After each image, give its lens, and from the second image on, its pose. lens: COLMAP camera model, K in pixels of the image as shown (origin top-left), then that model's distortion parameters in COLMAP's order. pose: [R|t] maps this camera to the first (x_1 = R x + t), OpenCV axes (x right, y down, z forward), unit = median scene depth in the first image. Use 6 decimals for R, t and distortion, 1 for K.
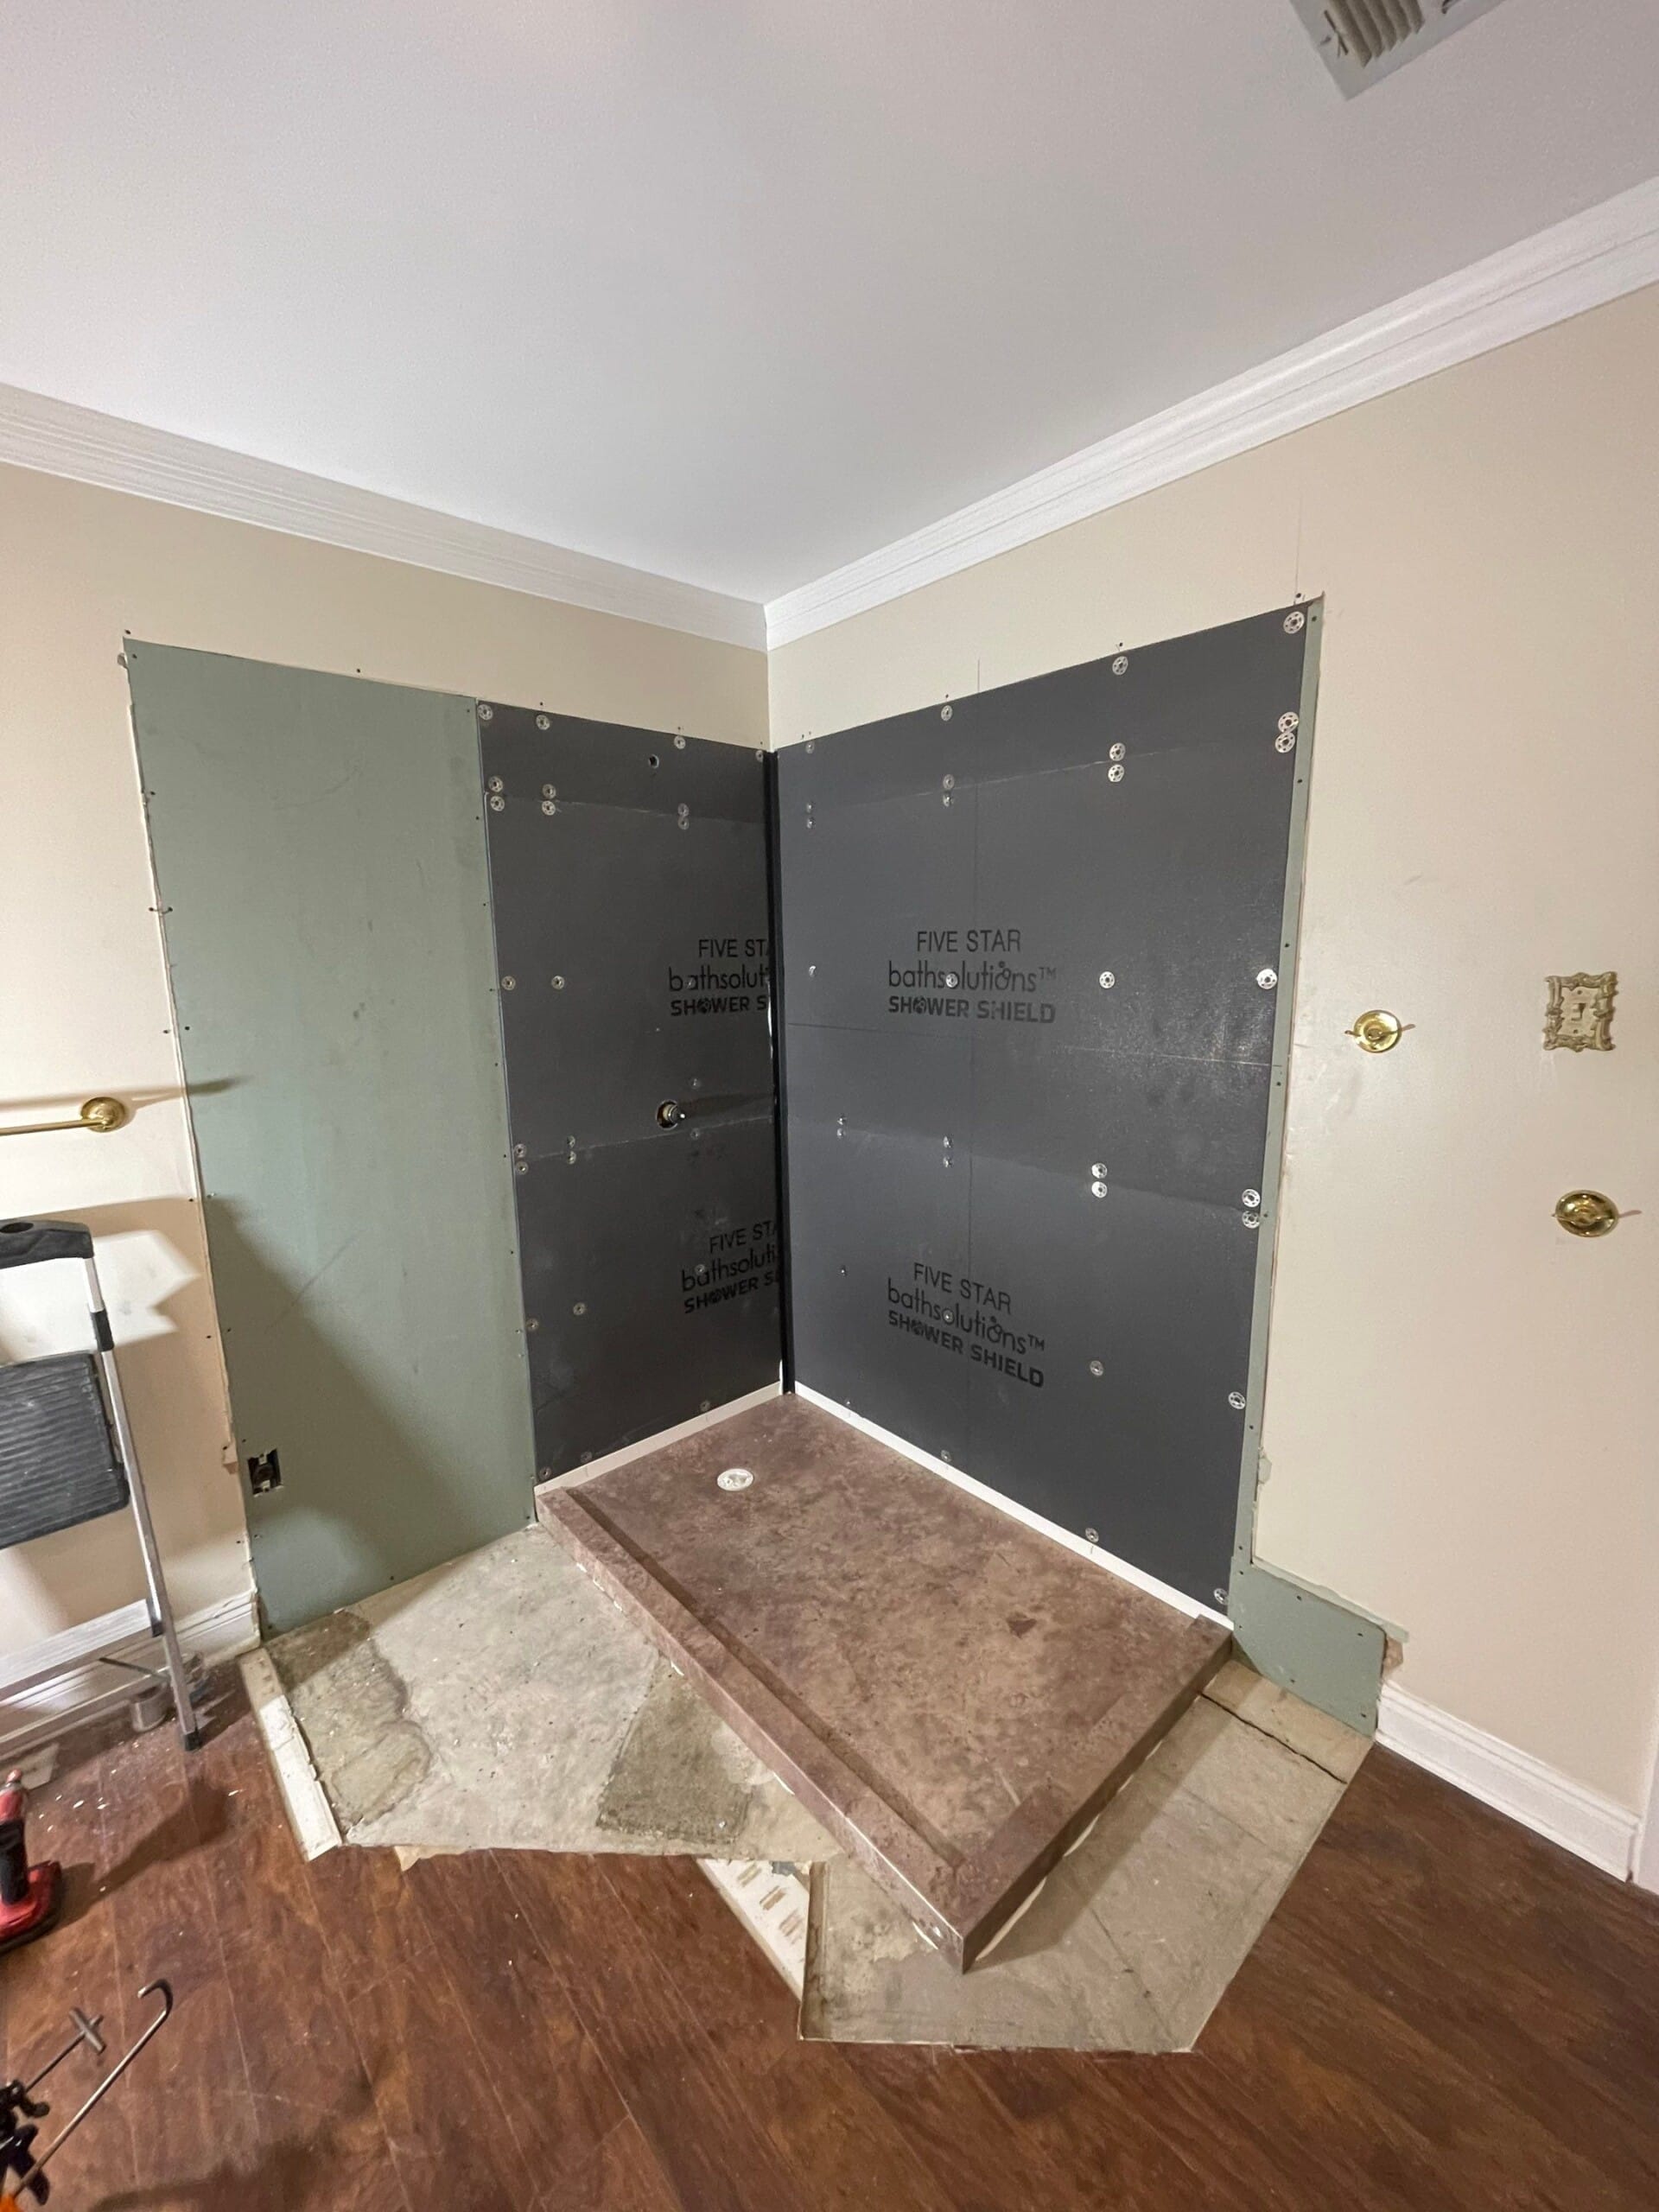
lens RADIAL K [[897.6, 0, 833.5], [0, 897.6, 1119.0], [0, 0, 1]] dist [-0.002542, -0.000318]
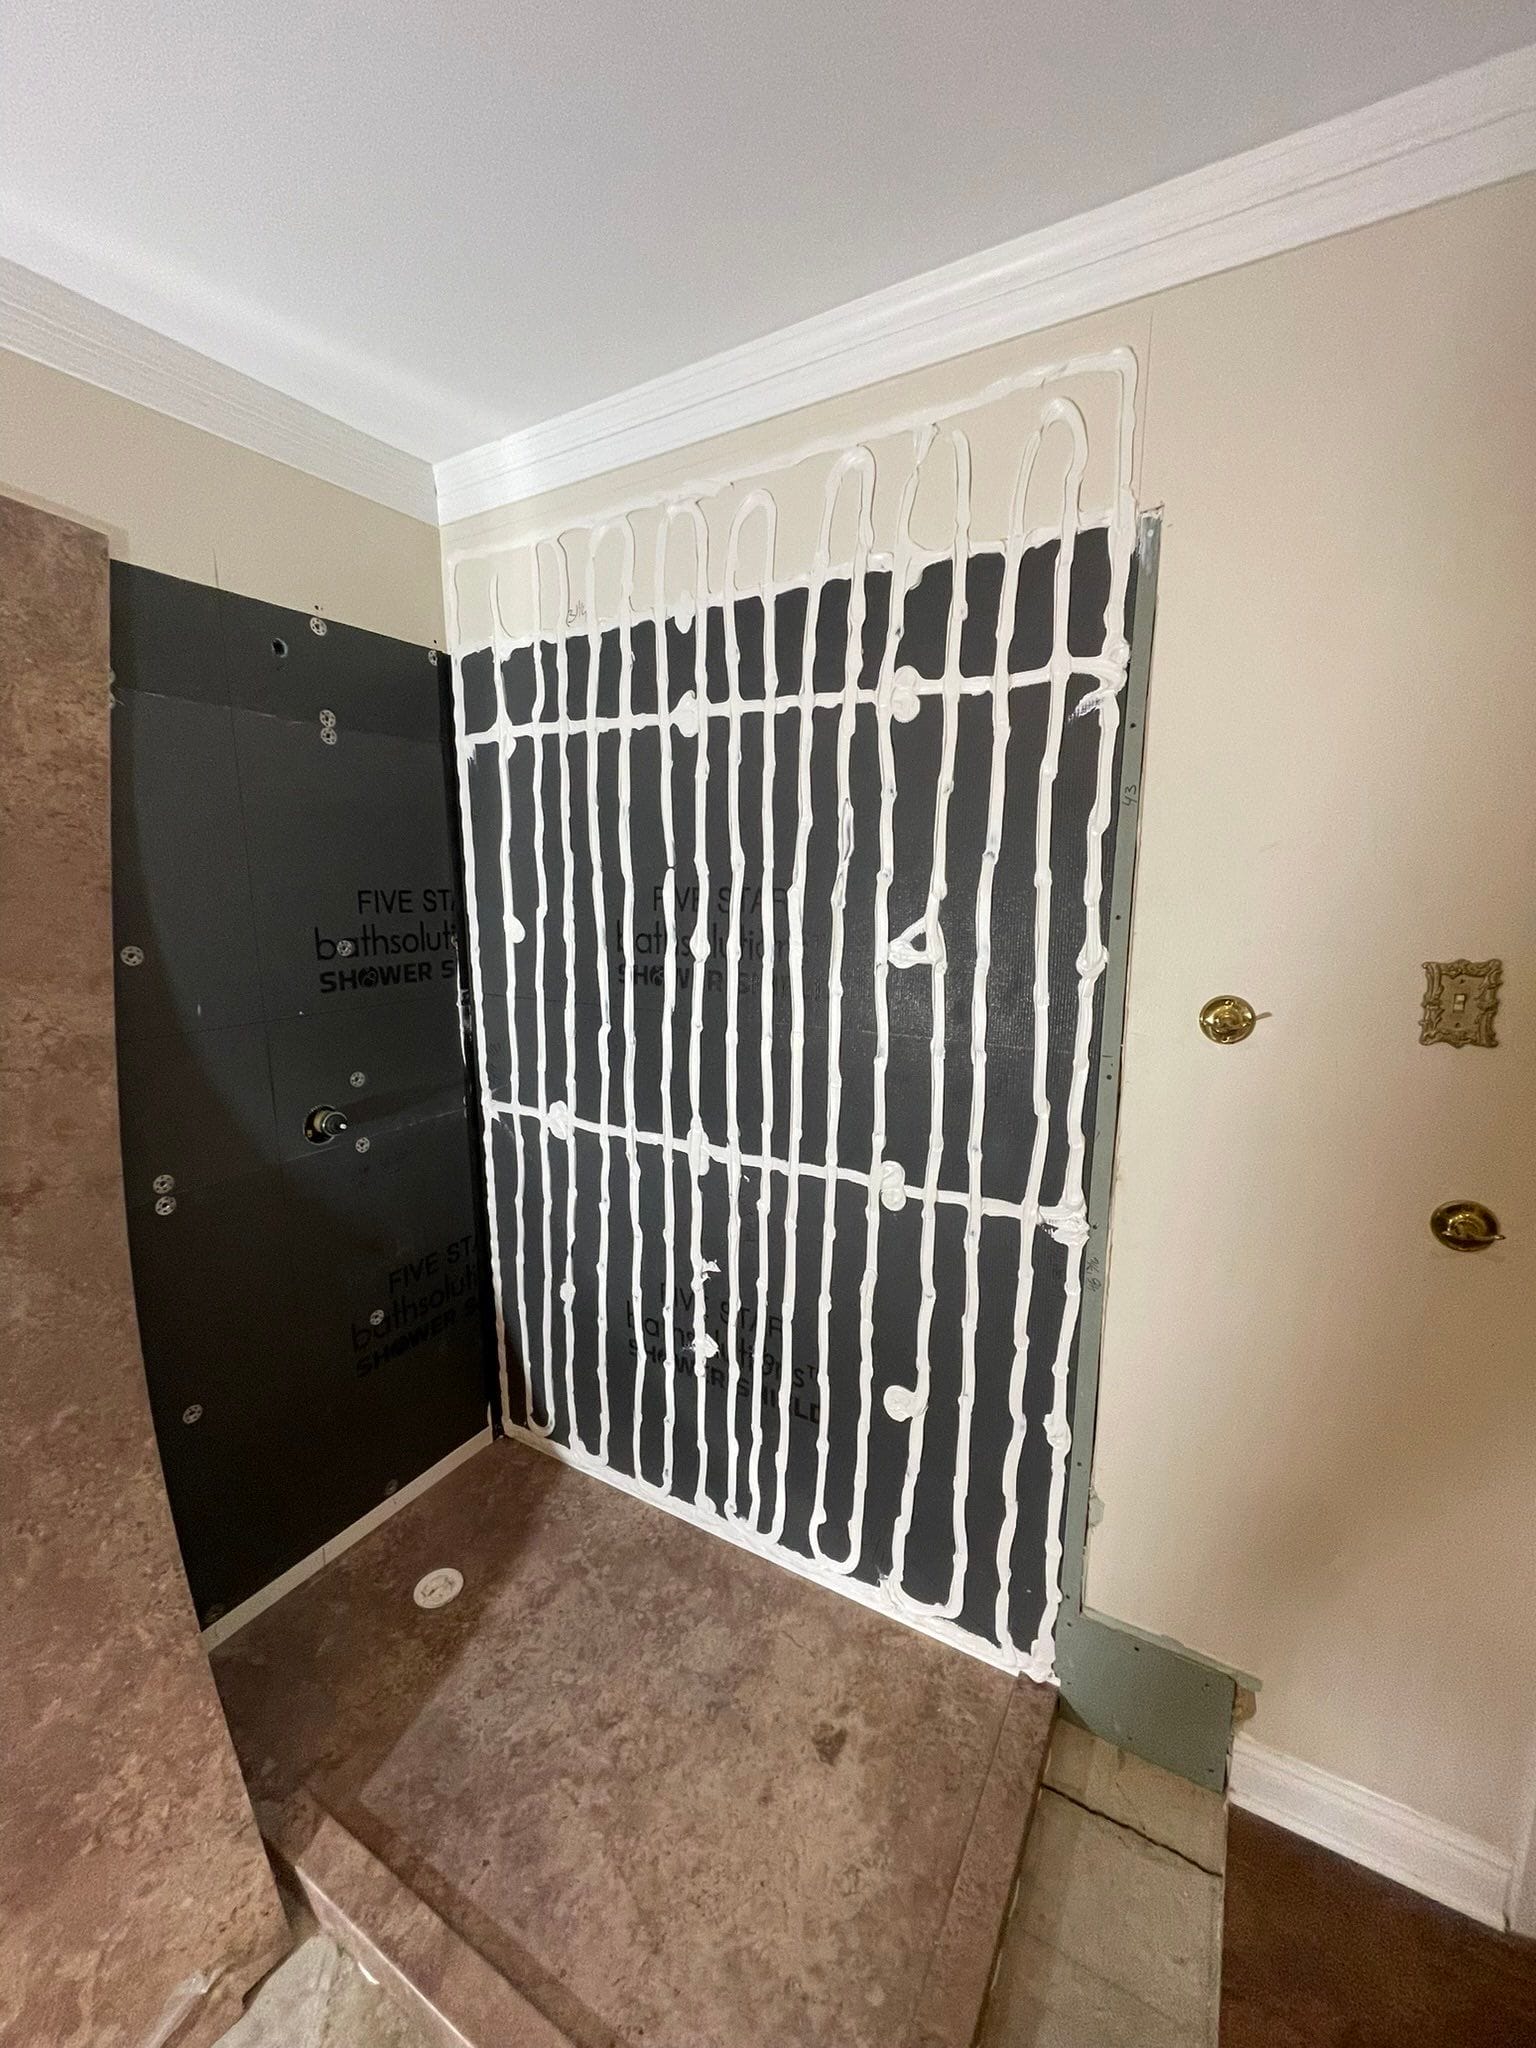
lens RADIAL K [[831.0, 0, 770.6], [0, 831.0, 1024.3], [0, 0, 1]] dist [-0.002542, -0.000318]
pose [[0.952402, -0.040554, 0.302136, -0.041131], [0.044726, 0.998975, -0.006900, -0.080109], [-0.301547, 0.020084, 0.953240, 0.274606]]
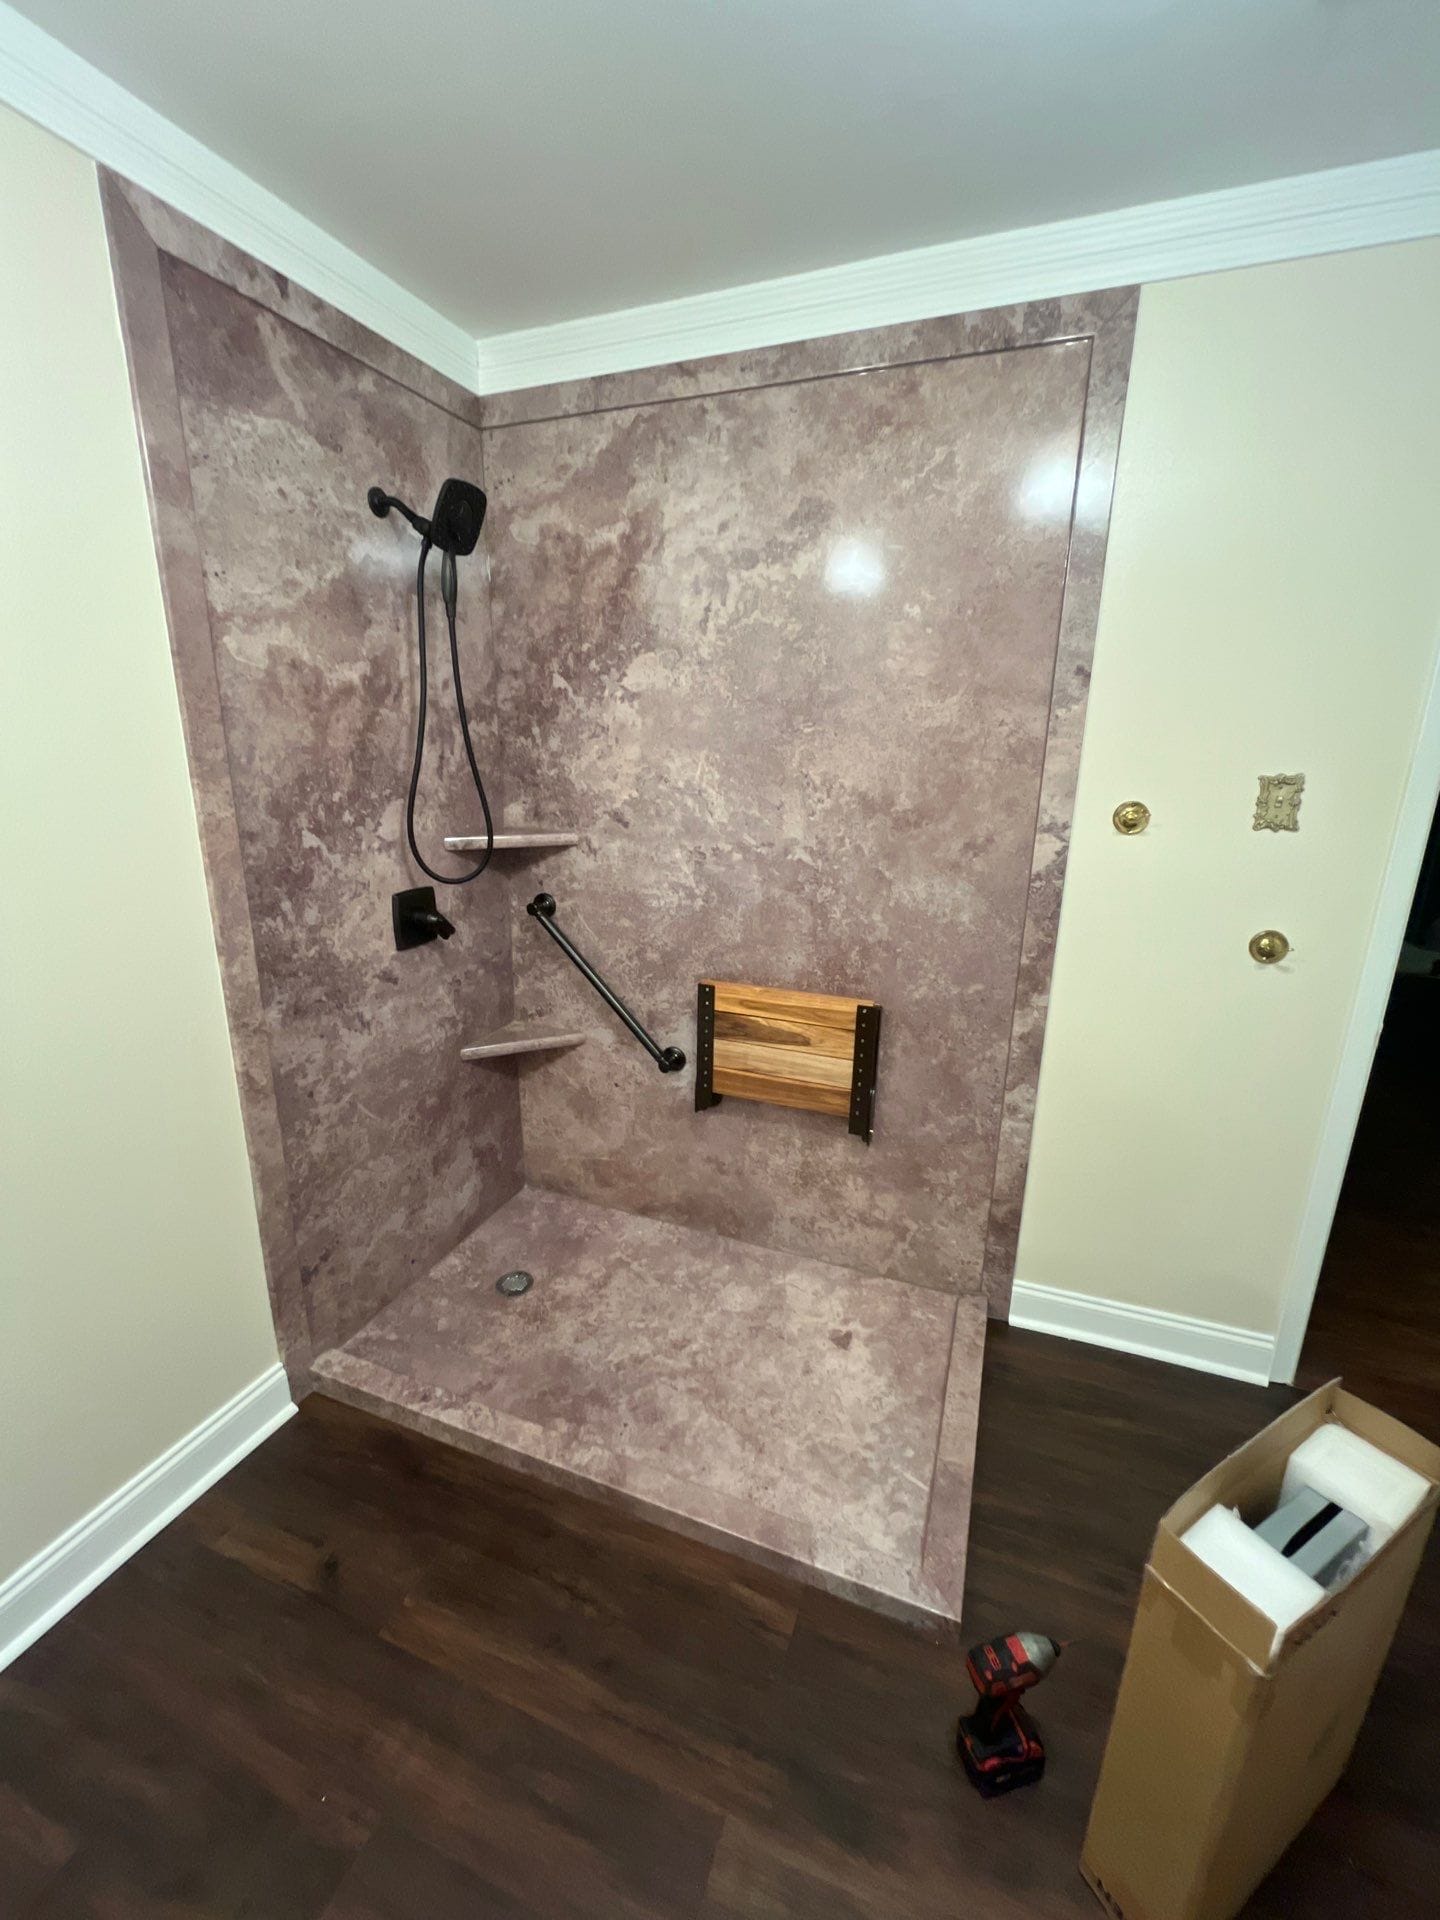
lens RADIAL K [[779.1, 0, 740.4], [0, 779.1, 961.3], [0, 0, 1]] dist [-0.002542, -0.000318]
pose [[0.880014, -0.078249, 0.468457, -0.320604], [0.042281, 0.995326, 0.086828, -0.009274], [-0.473061, -0.056603, 0.879209, 0.202860]]
